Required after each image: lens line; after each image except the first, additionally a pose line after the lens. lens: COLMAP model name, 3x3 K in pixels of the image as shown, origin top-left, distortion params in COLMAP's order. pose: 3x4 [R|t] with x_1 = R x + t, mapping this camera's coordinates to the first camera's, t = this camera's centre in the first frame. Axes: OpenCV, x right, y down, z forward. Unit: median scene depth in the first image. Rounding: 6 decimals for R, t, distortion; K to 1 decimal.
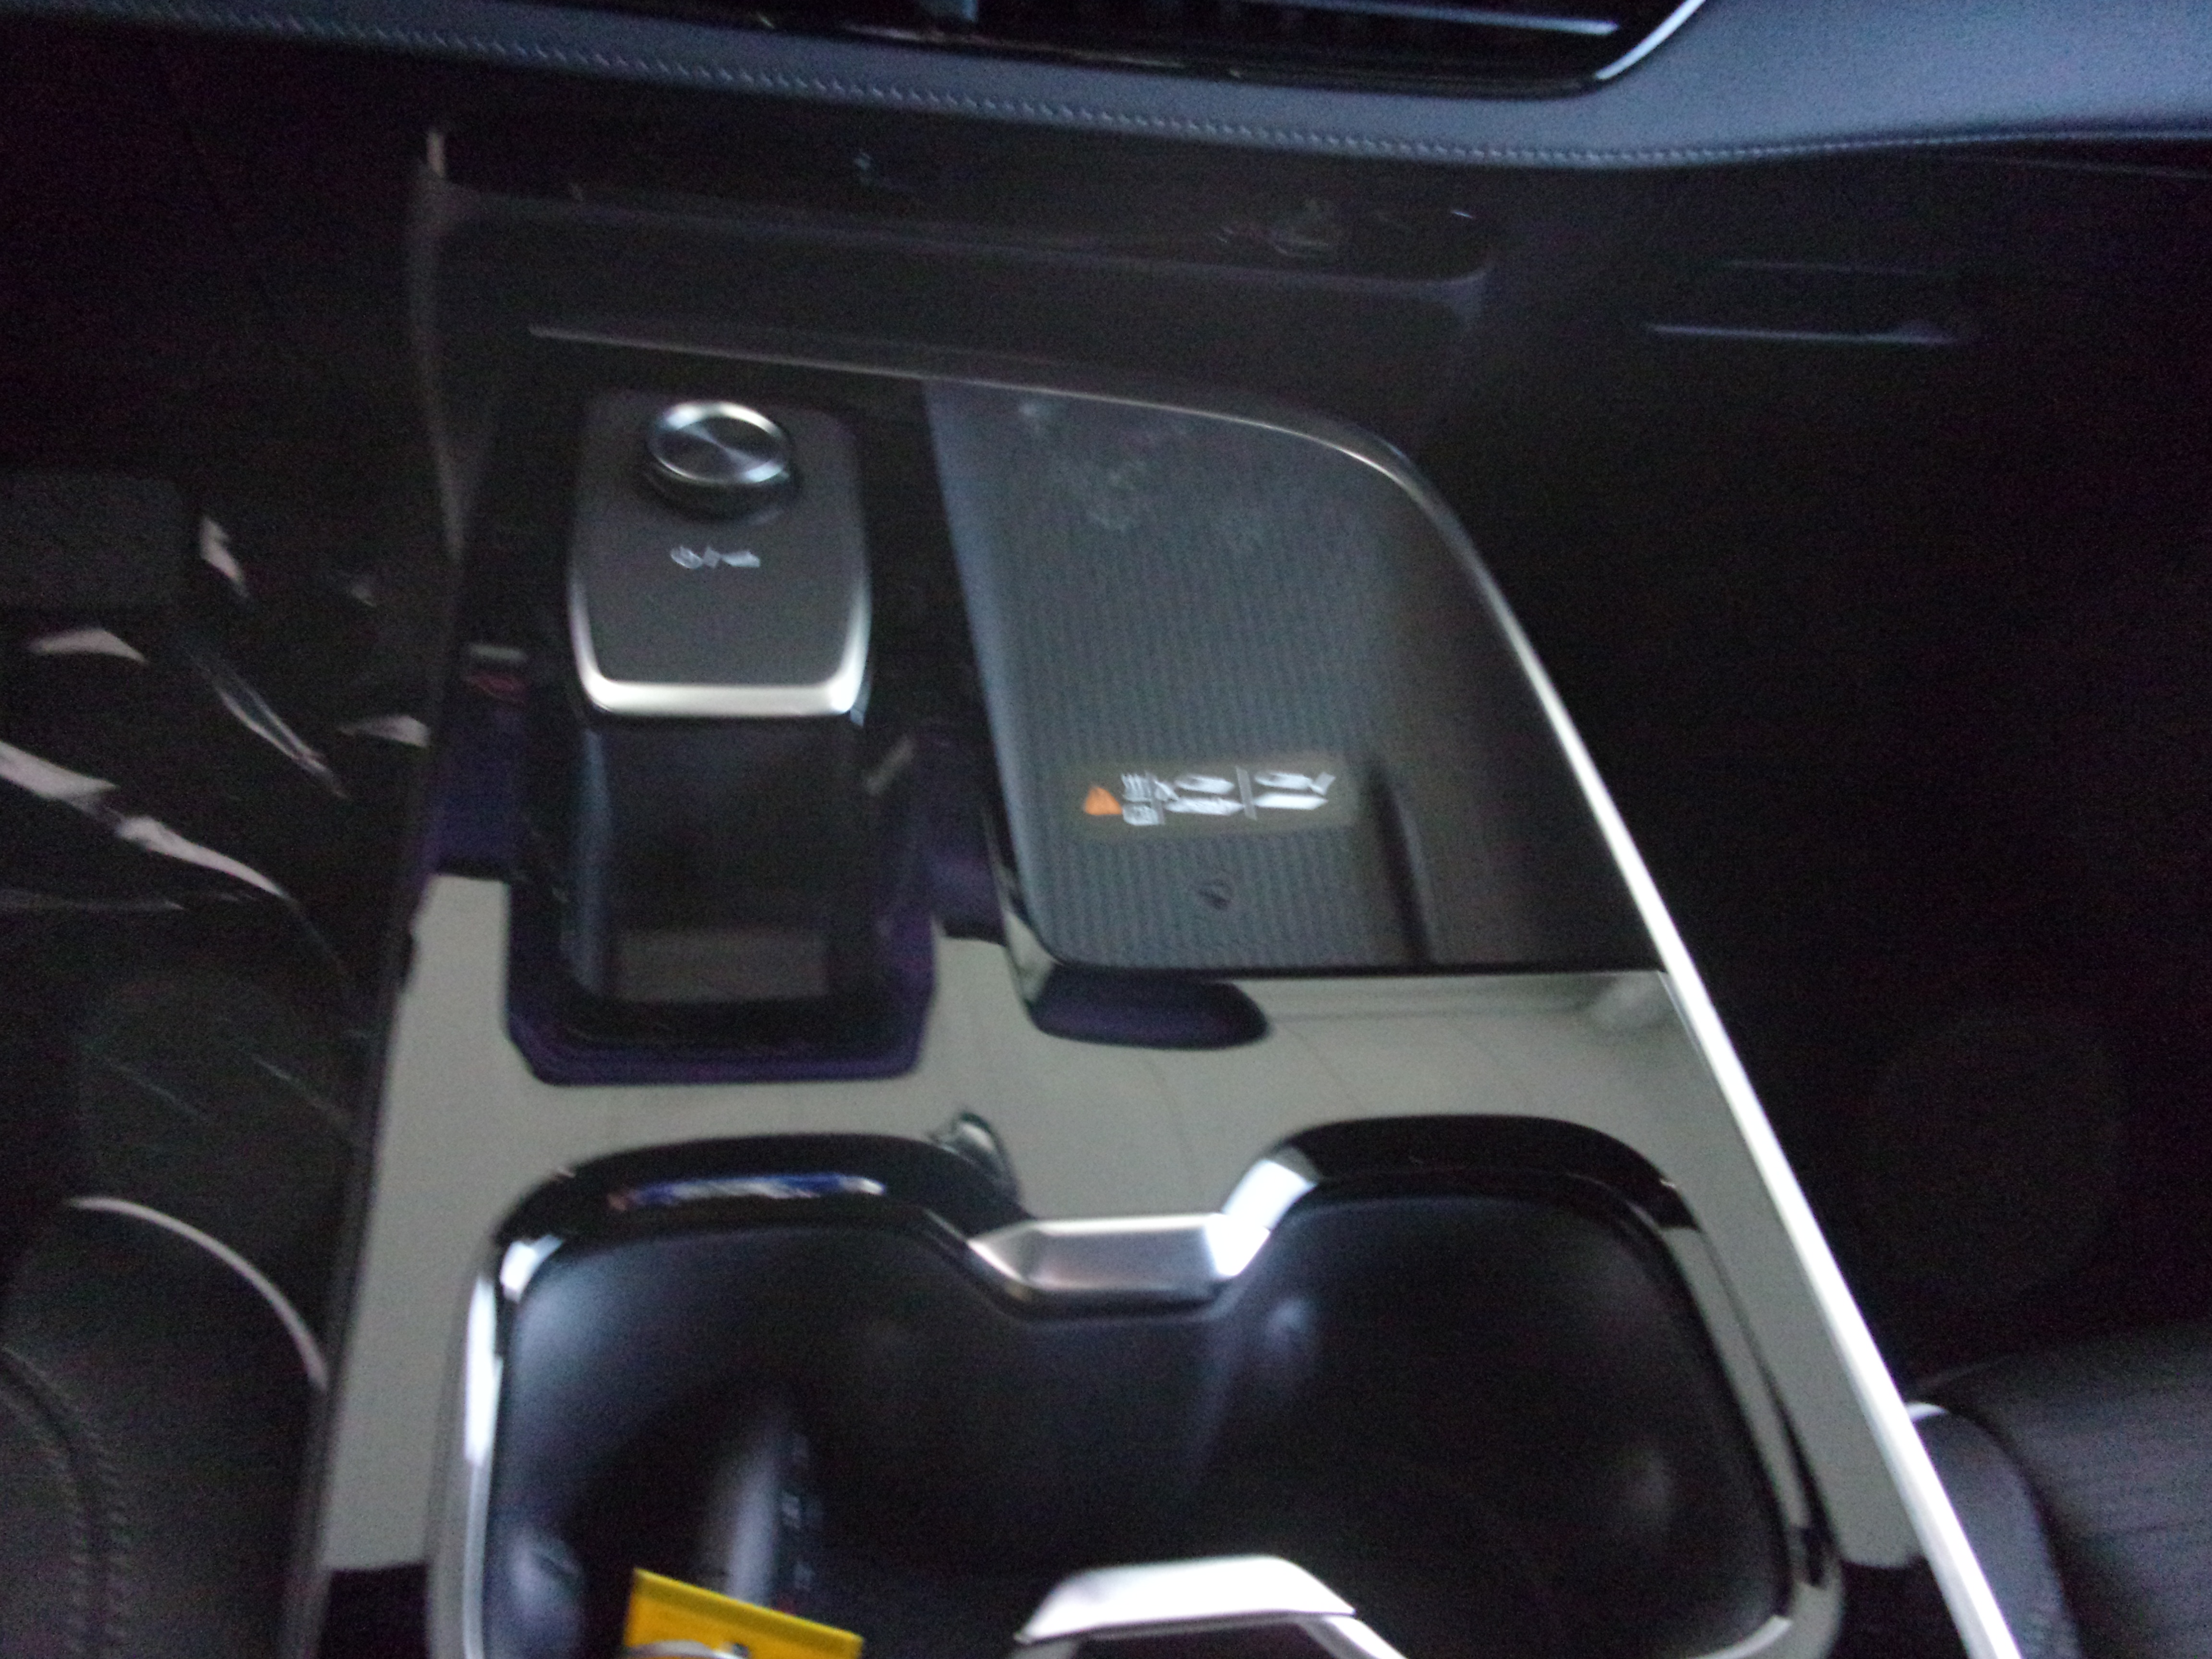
lens RADIAL K [[1823.3, 0, 1106.0], [0, 1823.3, 829.5], [0, 0, 1]] dist [-0.007034, -0.016507]
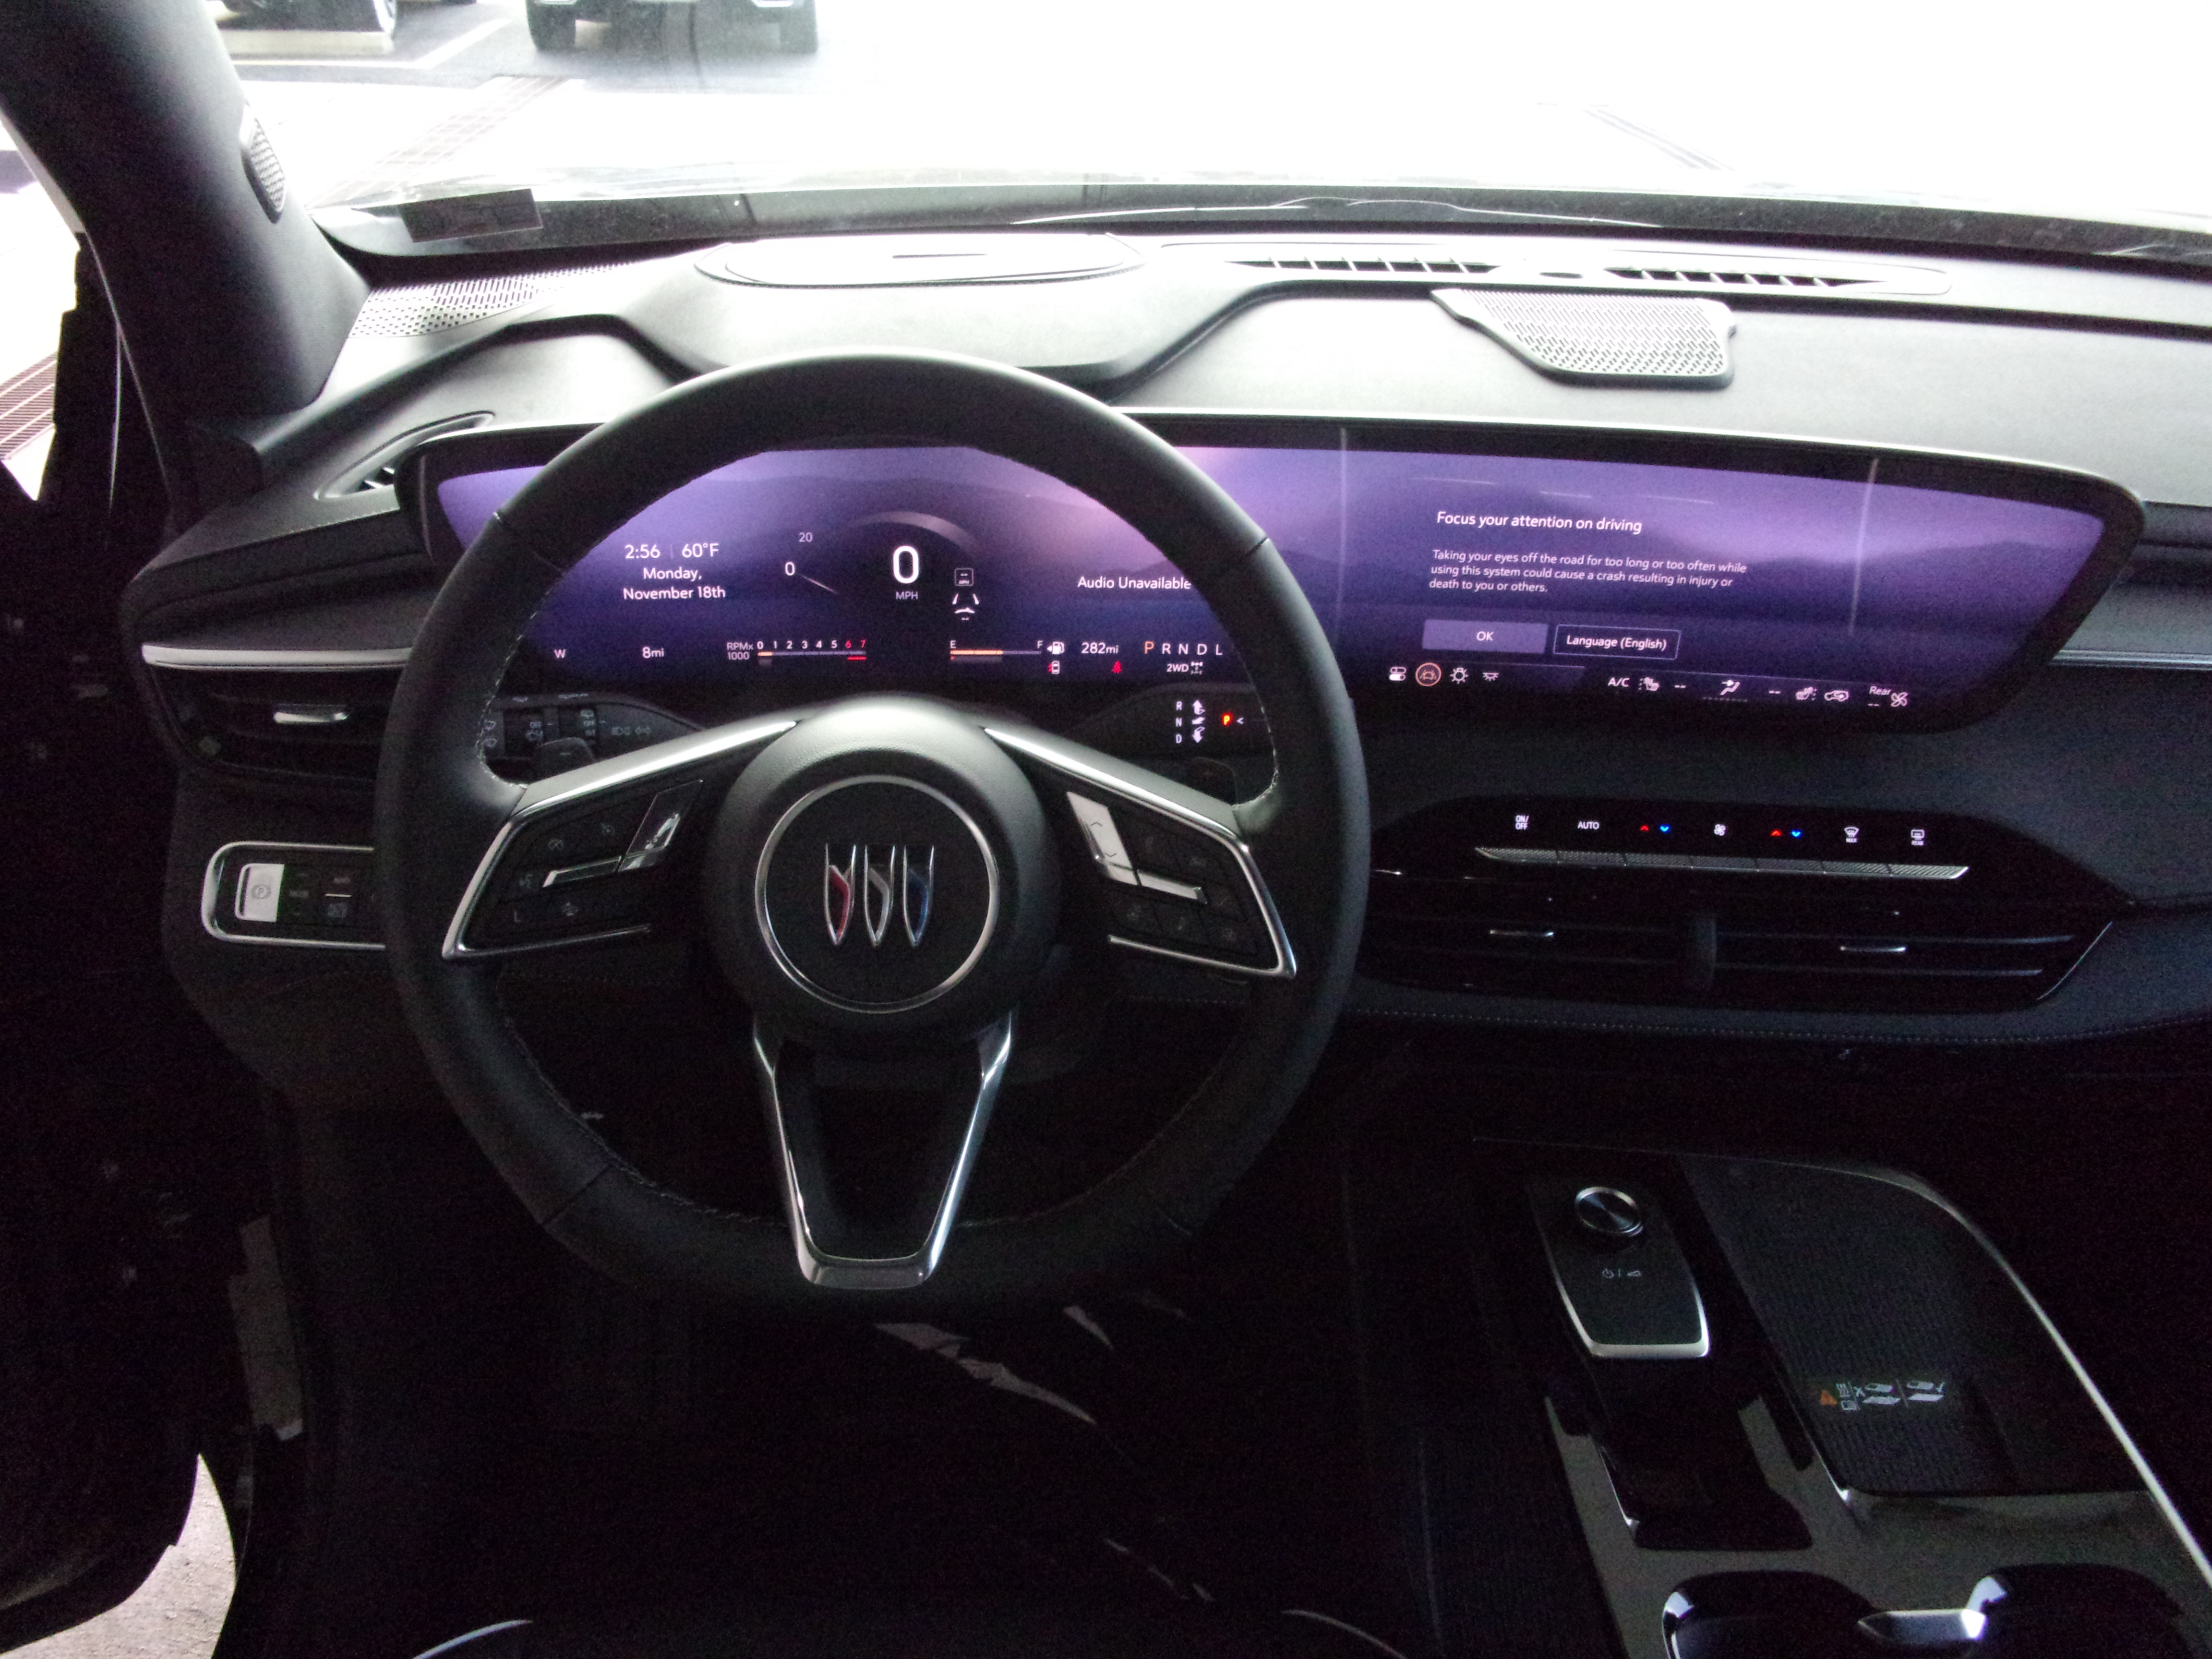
lens RADIAL K [[1823.3, 0, 1106.0], [0, 1823.3, 829.5], [0, 0, 1]] dist [-0.007034, -0.016507]
pose [[0.988513, -0.038999, -0.146018, -0.456853], [0.000741, 0.967373, -0.253354, -0.111266], [0.151134, 0.250336, 0.956290, -1.131699]]
